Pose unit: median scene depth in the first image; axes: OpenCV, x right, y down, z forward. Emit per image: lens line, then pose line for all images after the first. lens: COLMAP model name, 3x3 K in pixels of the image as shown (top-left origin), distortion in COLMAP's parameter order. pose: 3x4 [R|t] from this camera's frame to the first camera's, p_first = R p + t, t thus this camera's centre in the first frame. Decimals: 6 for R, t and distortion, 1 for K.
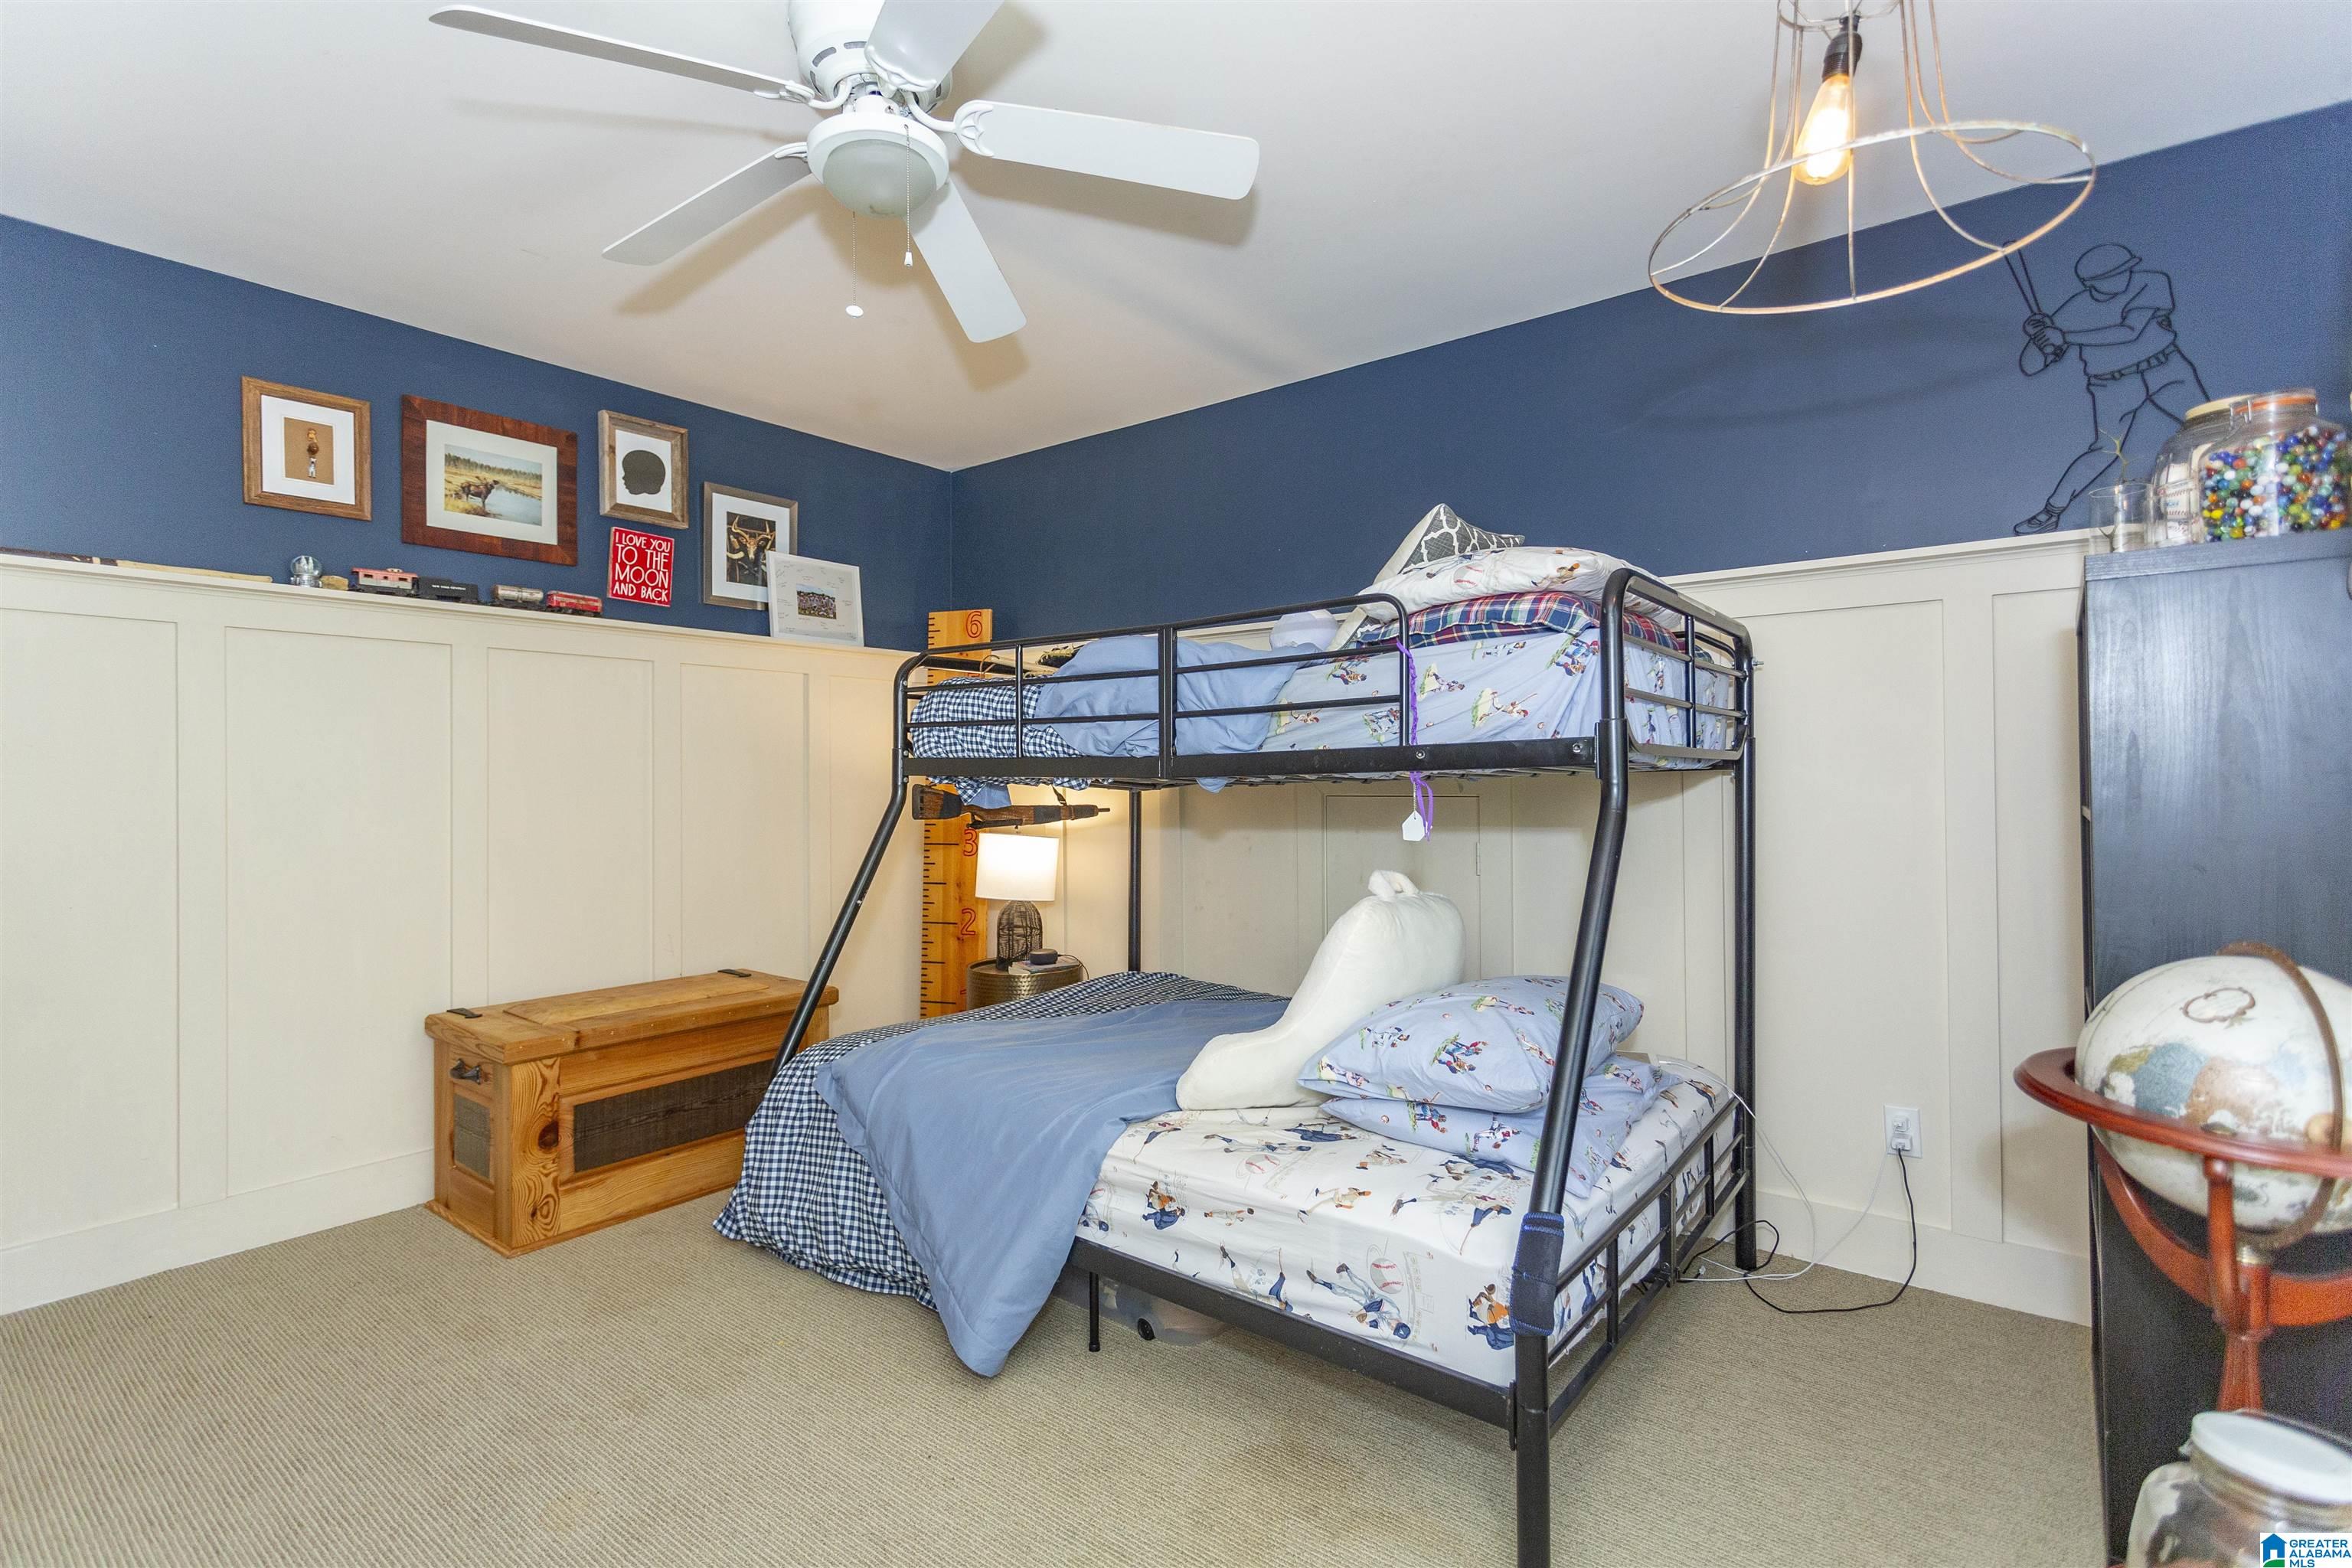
lens RADIAL K [[1125.0, 0, 1170.3], [0, 1125.0, 762.2], [0, 0, 1]] dist [0.003801, 0.000680]
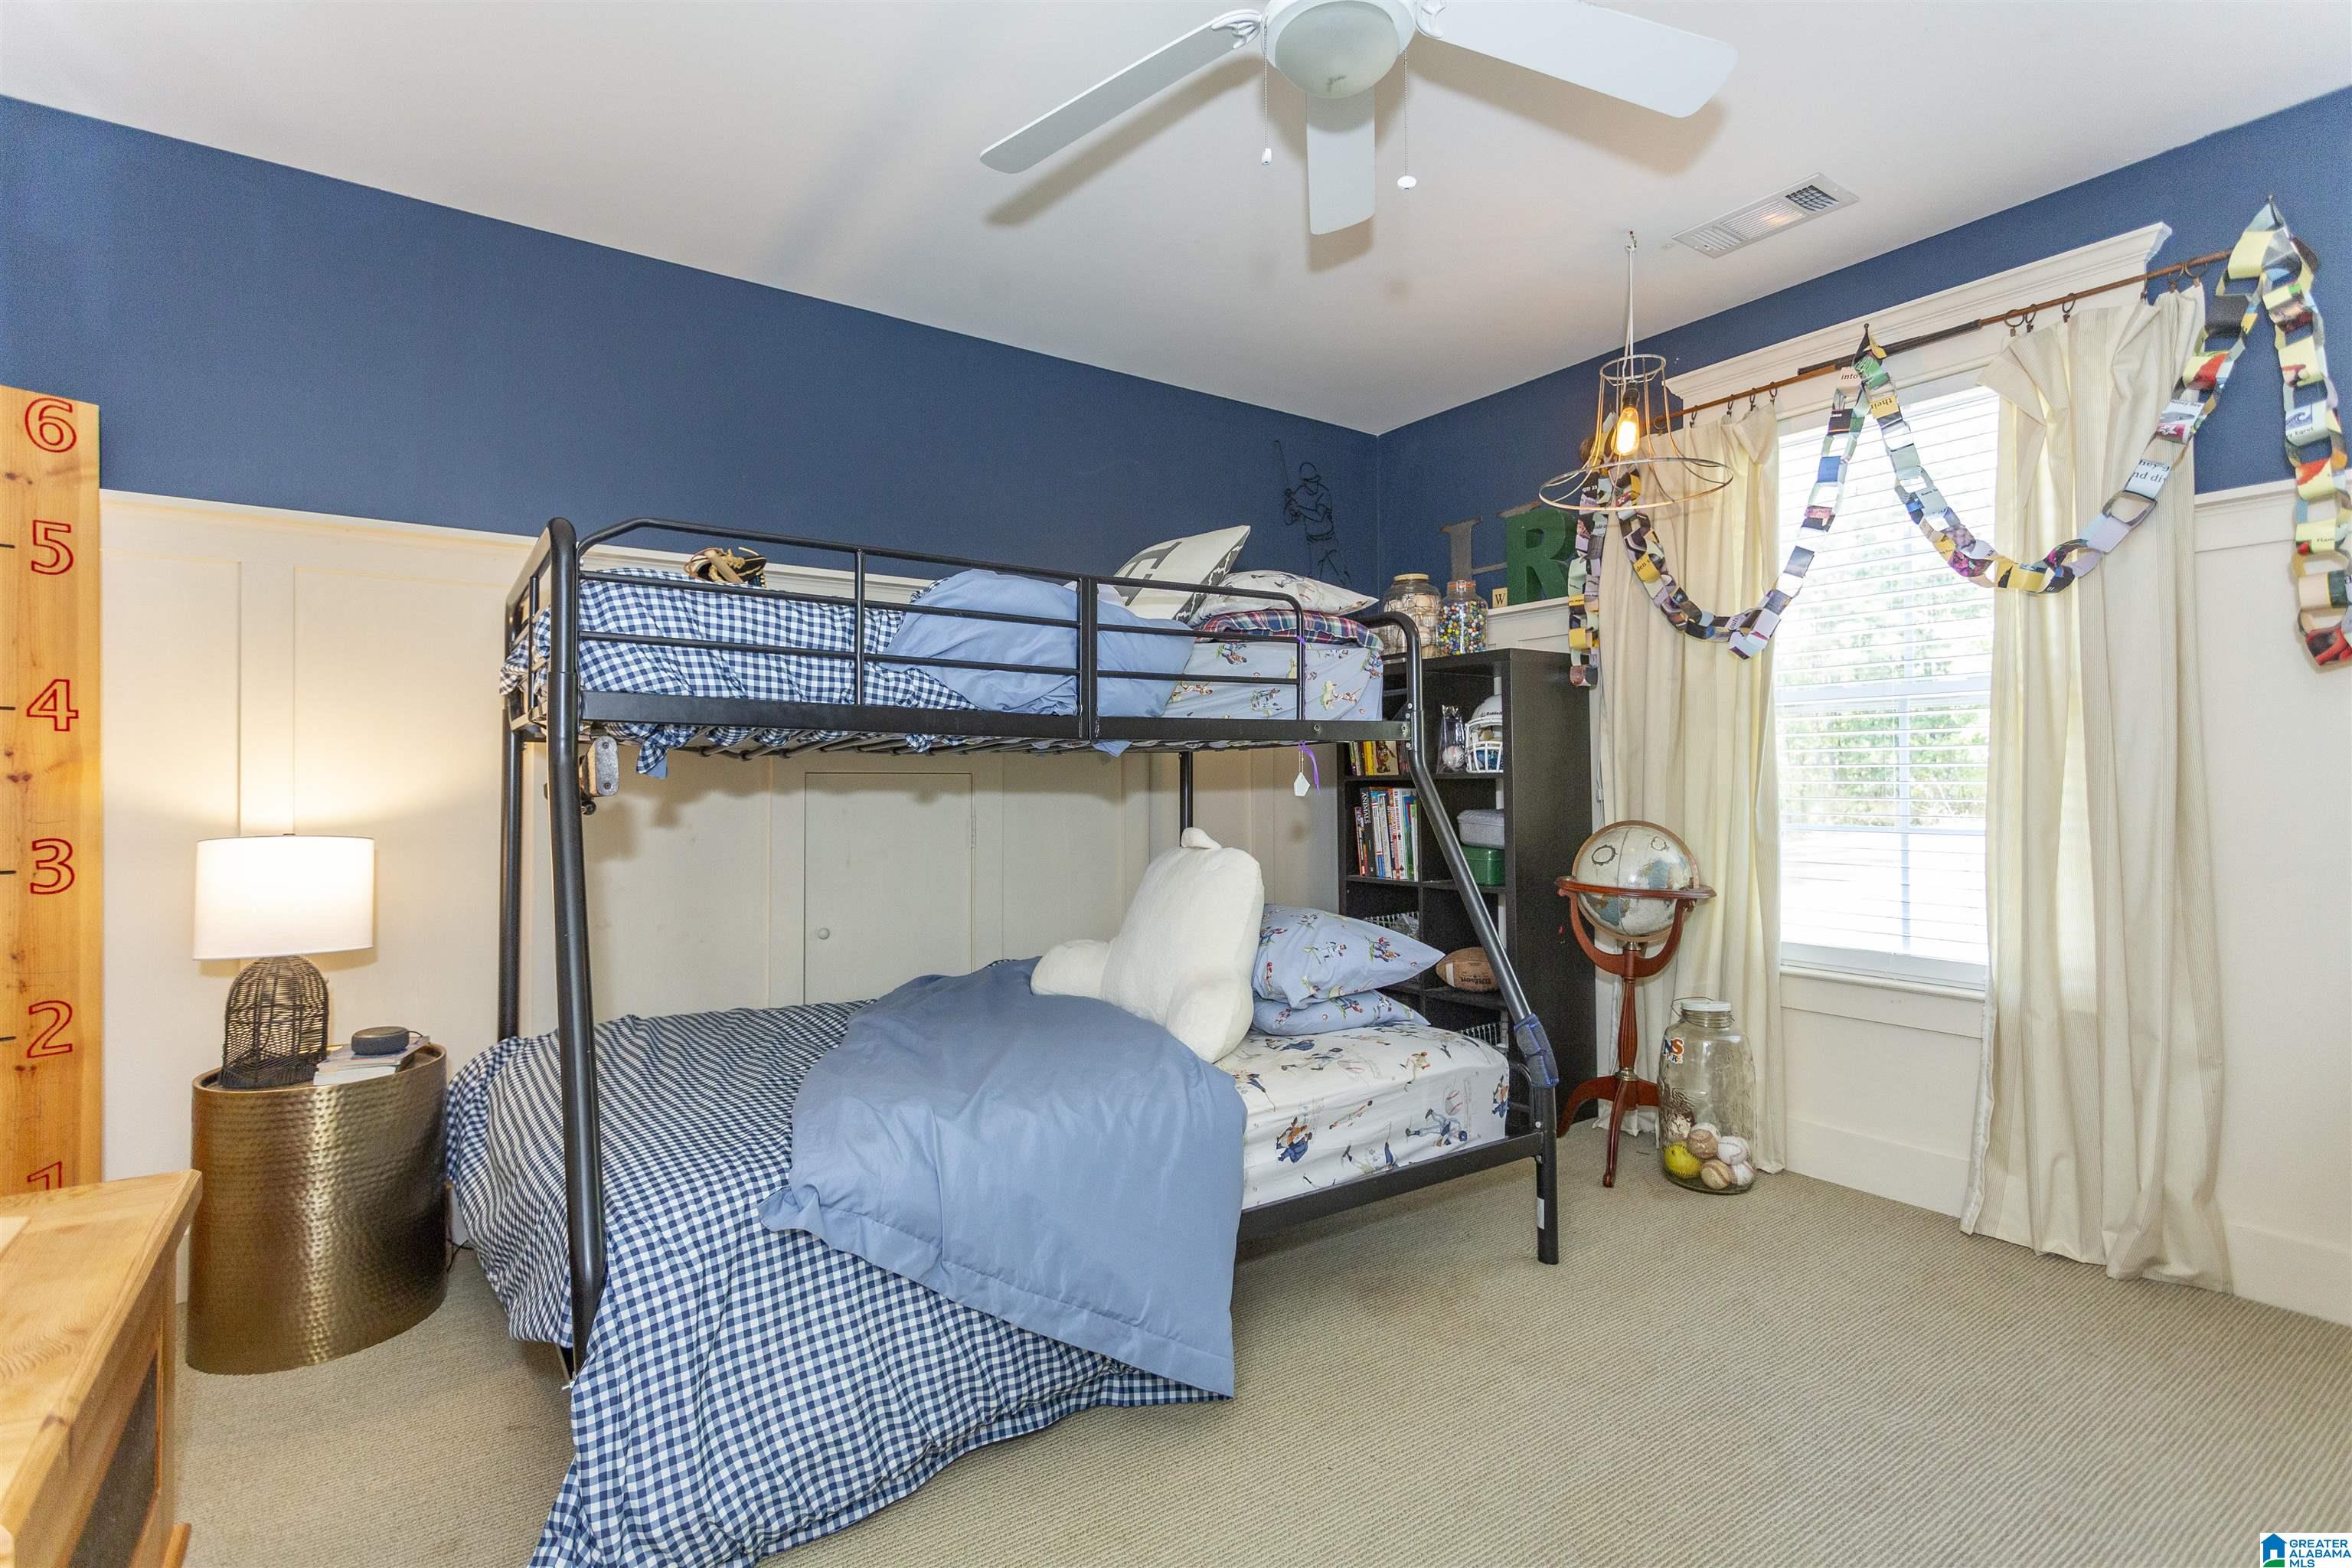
lens RADIAL K [[1125.0, 0, 1170.3], [0, 1125.0, 762.2], [0, 0, 1]] dist [0.003801, 0.000680]
pose [[0.274688, 0.026210, 0.961176, -1.030299], [-0.010145, 0.999652, -0.024360, 0.063929], [-0.961480, -0.003060, 0.274858, 0.794930]]
